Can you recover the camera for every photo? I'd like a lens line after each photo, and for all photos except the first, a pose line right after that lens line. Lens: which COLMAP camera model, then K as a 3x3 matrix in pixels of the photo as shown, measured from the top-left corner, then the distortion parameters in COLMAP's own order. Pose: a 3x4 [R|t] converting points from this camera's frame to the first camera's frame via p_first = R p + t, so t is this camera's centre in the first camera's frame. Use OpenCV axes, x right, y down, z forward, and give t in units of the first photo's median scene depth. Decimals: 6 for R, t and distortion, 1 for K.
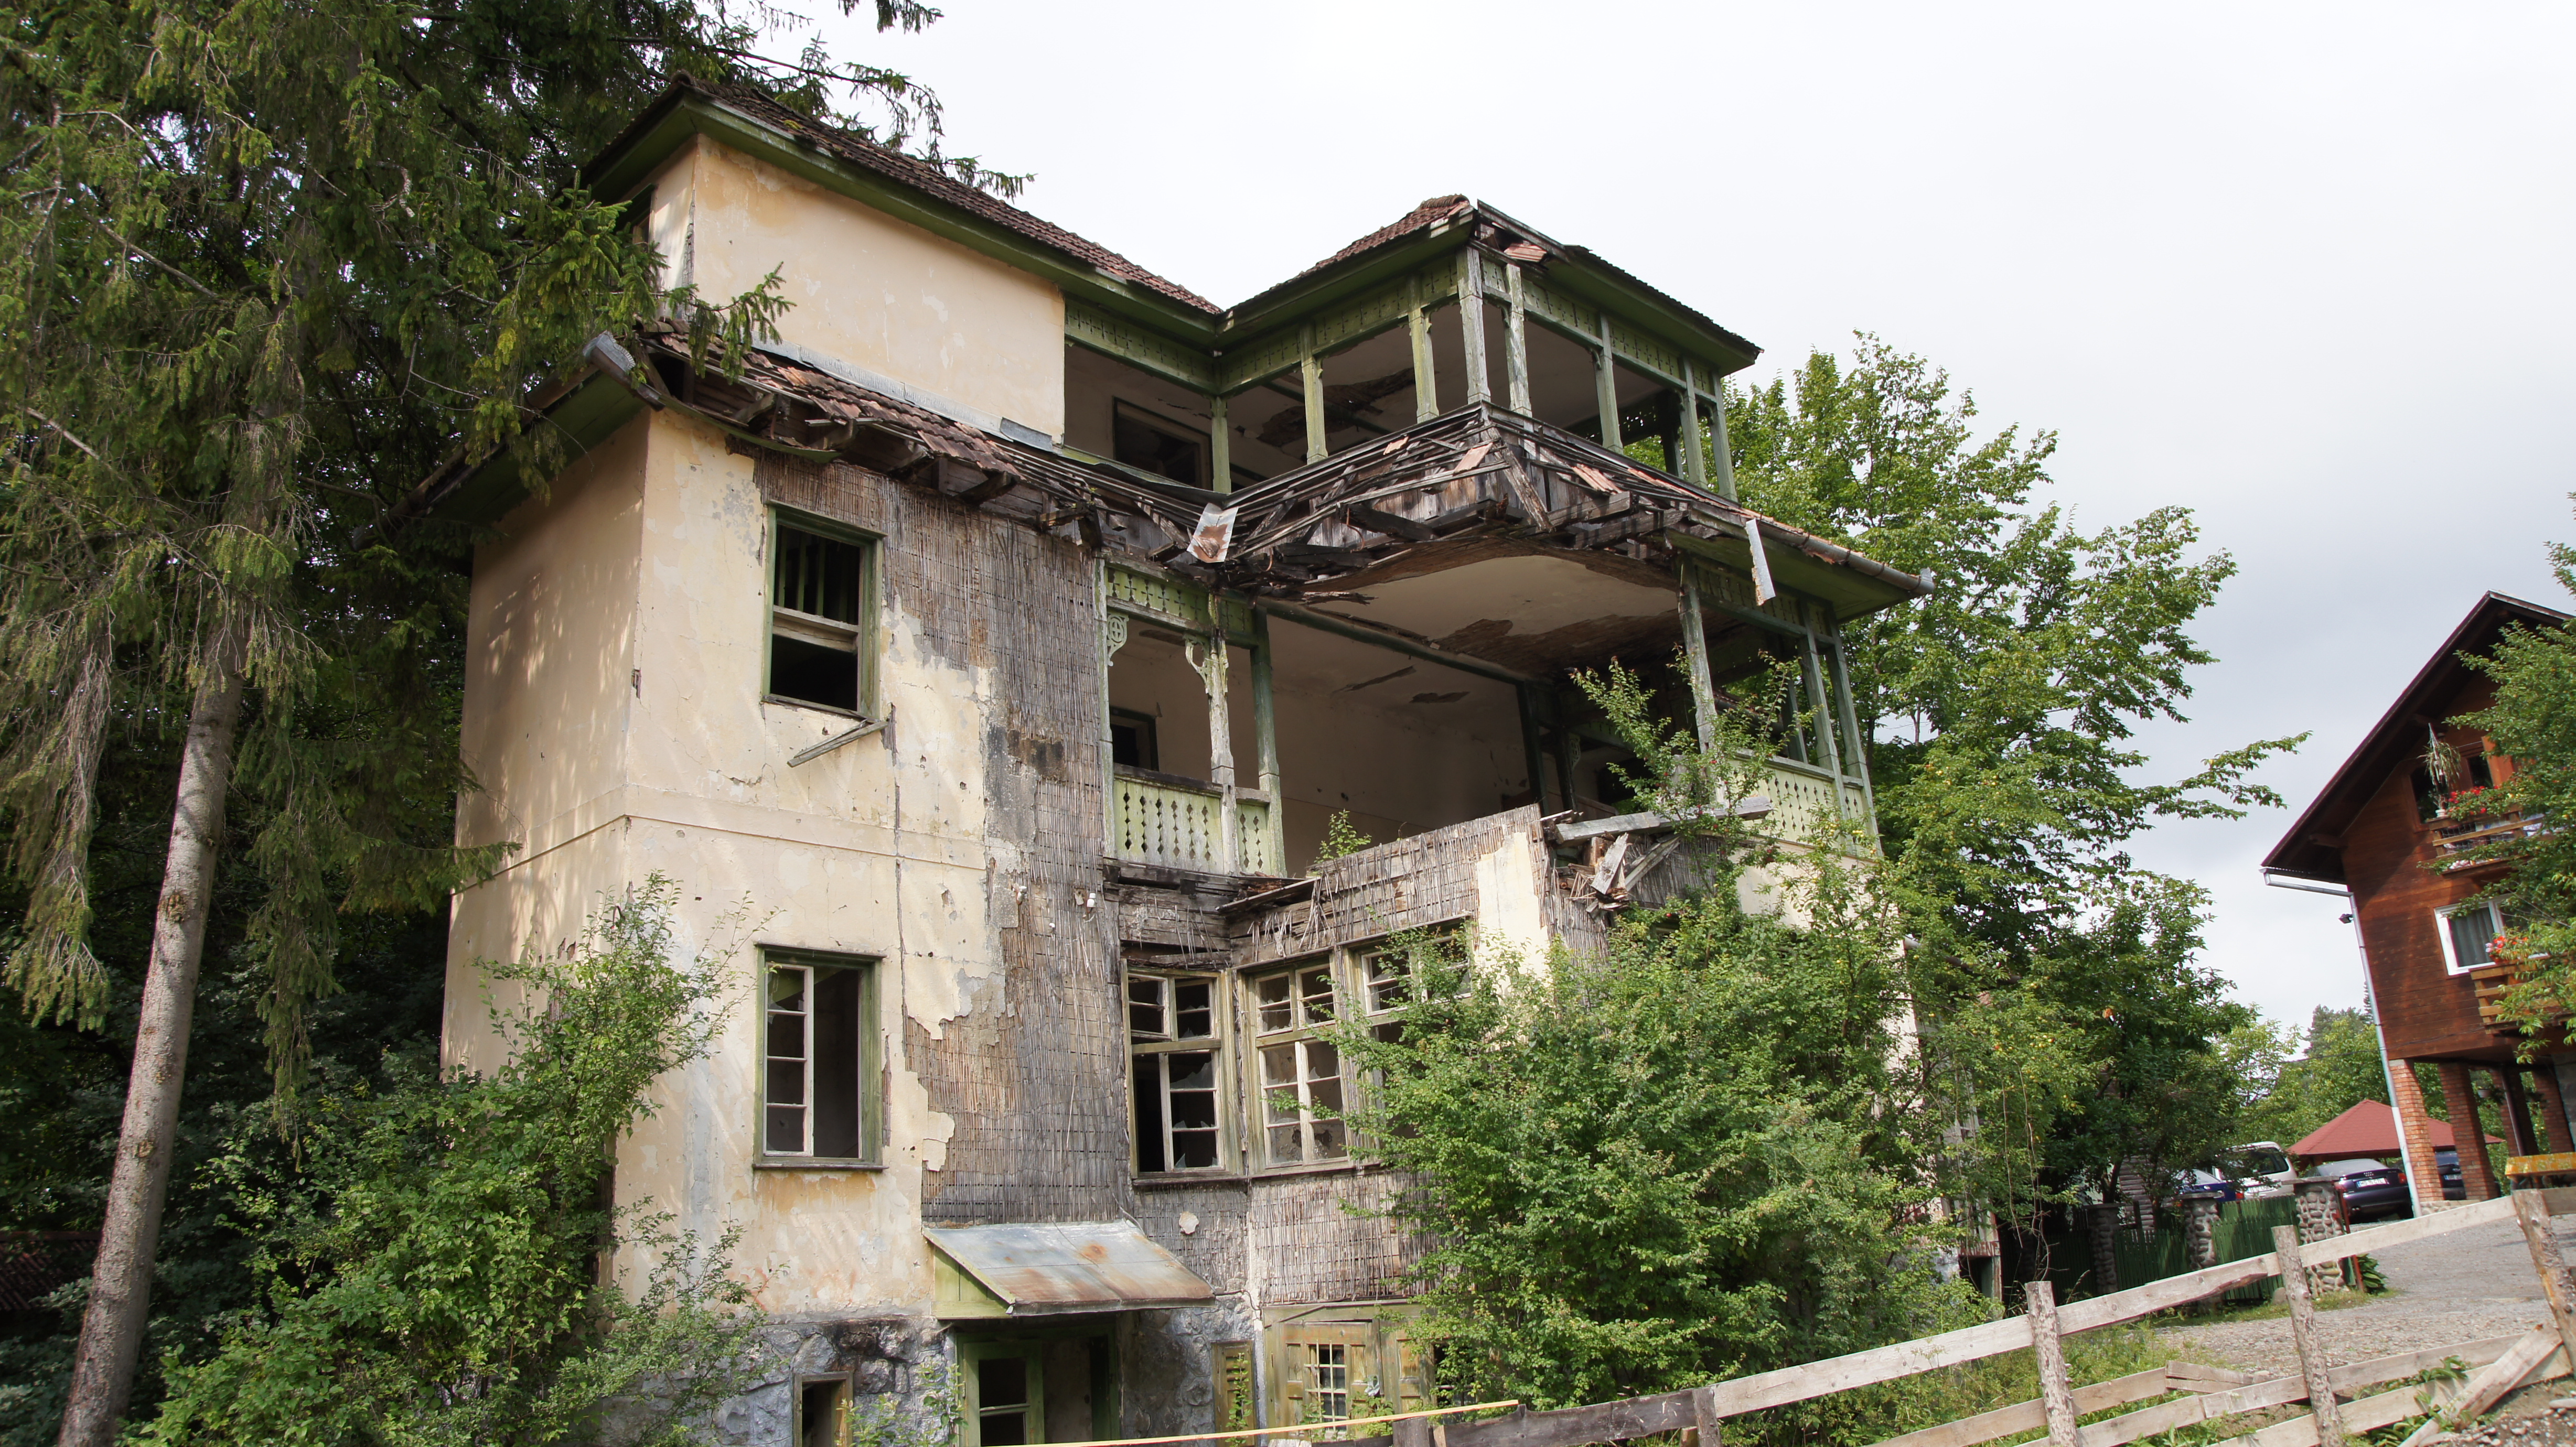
lens RADIAL K [[1855.7, 0, 1288.0], [0, 1855.7, 723.5], [0, 0, 1]] dist [-0.154894, 0.156768]
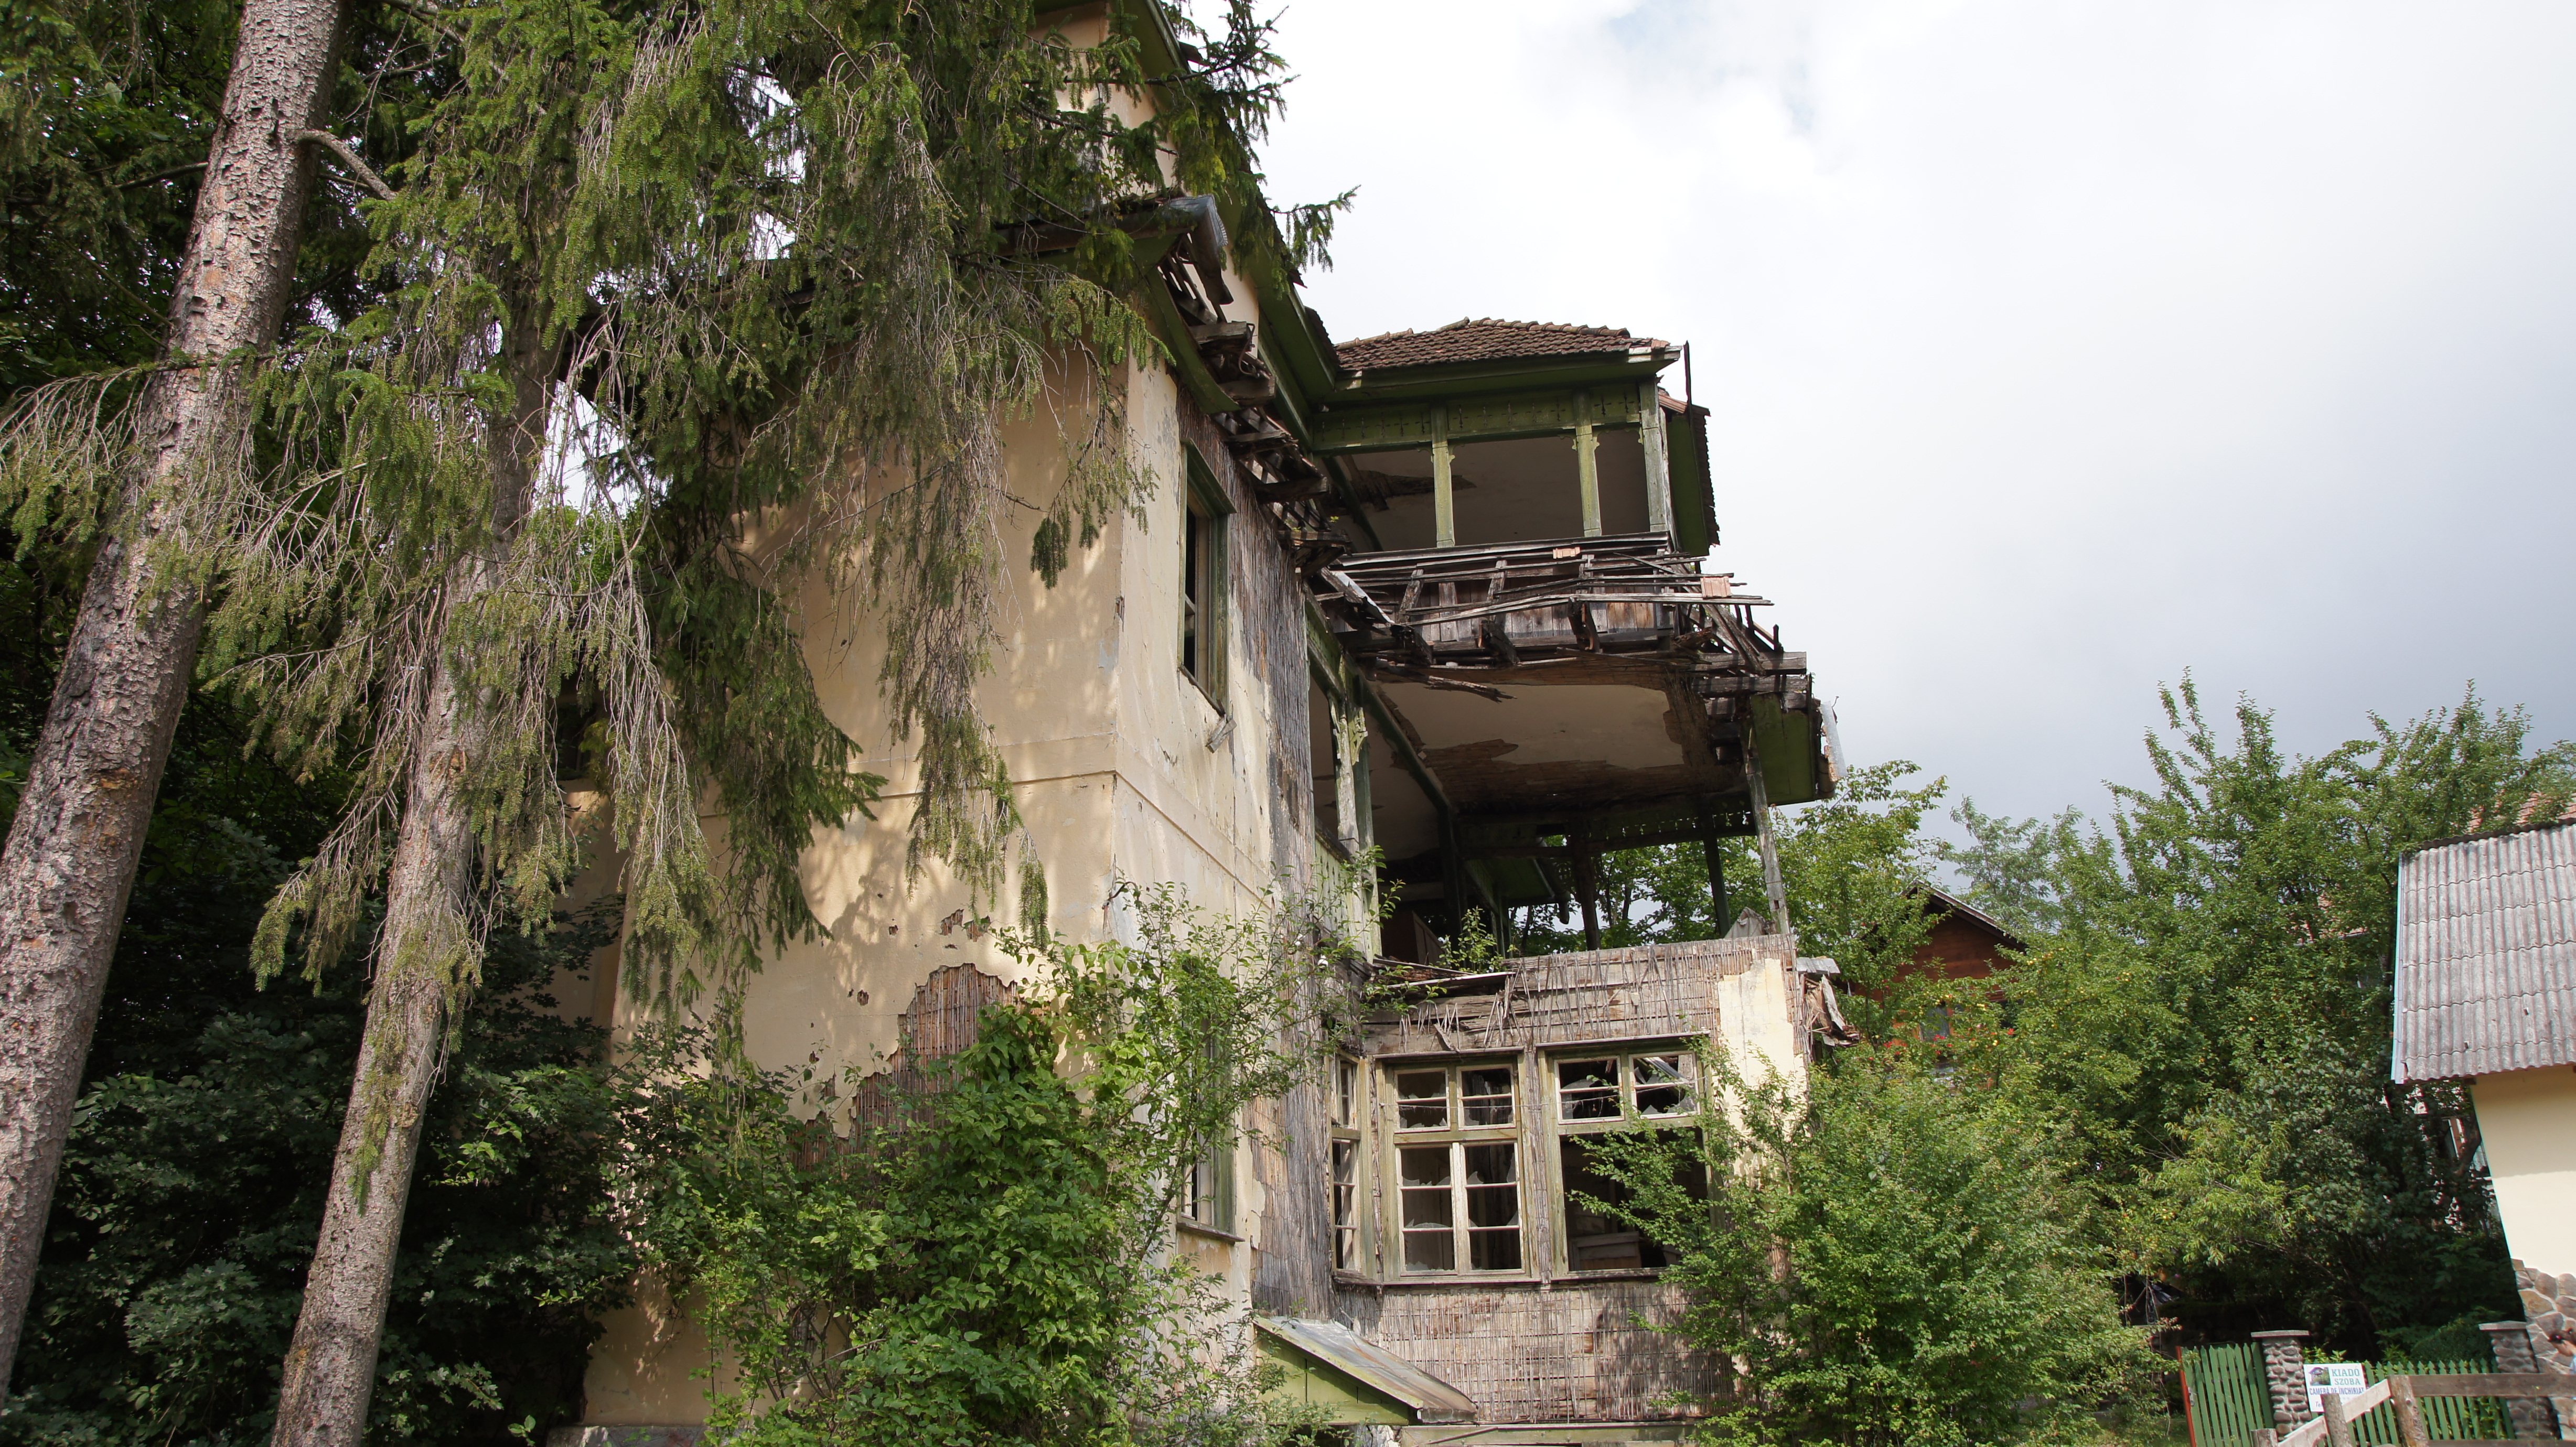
lens RADIAL K [[1855.7, 0, 1288.0], [0, 1855.7, 723.5], [0, 0, 1]] dist [-0.154894, 0.156768]
pose [[0.884314, 0.208805, 0.417601, -0.505351], [-0.175446, 0.977485, -0.117226, 0.088149], [-0.432676, 0.030398, 0.901037, 0.186744]]
